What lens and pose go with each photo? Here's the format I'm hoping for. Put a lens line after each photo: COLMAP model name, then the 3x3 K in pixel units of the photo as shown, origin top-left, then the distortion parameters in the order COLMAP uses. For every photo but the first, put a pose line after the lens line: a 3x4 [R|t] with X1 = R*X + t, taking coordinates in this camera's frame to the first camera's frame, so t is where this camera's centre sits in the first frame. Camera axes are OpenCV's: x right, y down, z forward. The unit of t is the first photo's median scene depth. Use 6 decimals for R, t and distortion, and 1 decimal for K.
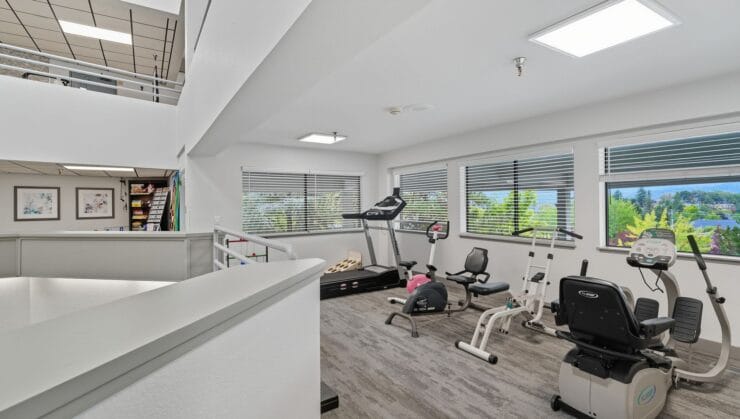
lens RADIAL K [[352.0, 0, 371.1], [0, 352.0, 203.6], [0, 0, 1]] dist [0.004038, 0.000029]
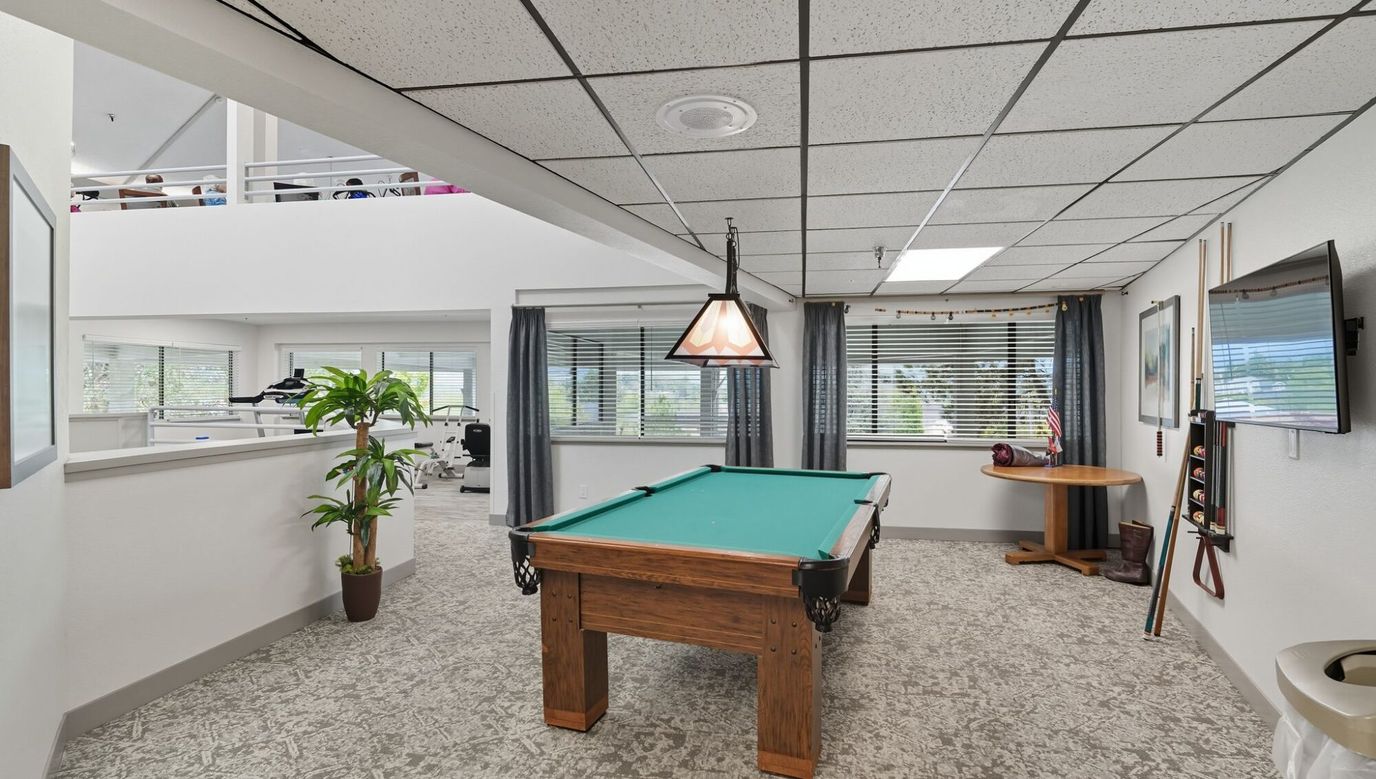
lens RADIAL K [[654.5, 0, 690.0], [0, 654.5, 388.0], [0, 0, 1]] dist [0.004038, 0.000029]
pose [[0.679561, 0.011159, 0.733534, -0.824780], [-0.008680, 0.999937, -0.007170, 0.013891], [-0.733568, -0.001495, 0.679615, -1.528443]]
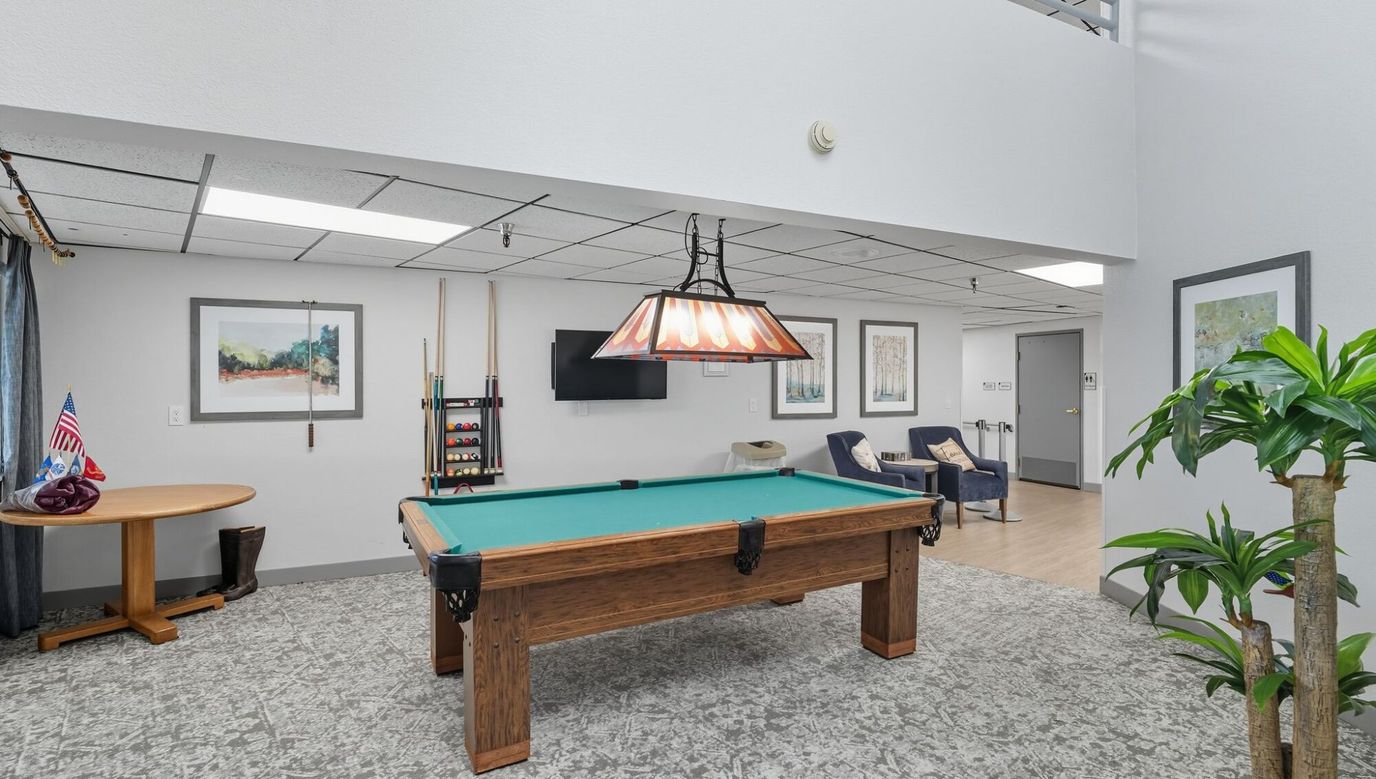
lens RADIAL K [[654.5, 0, 686.5], [0, 654.5, 385.4], [0, 0, 1]] dist [0.004038, 0.000029]
pose [[-0.992529, 0.010694, -0.121540, 0.732135], [0.010217, 0.999937, 0.004547, -0.004776], [0.121581, 0.003271, -0.992576, 1.173337]]
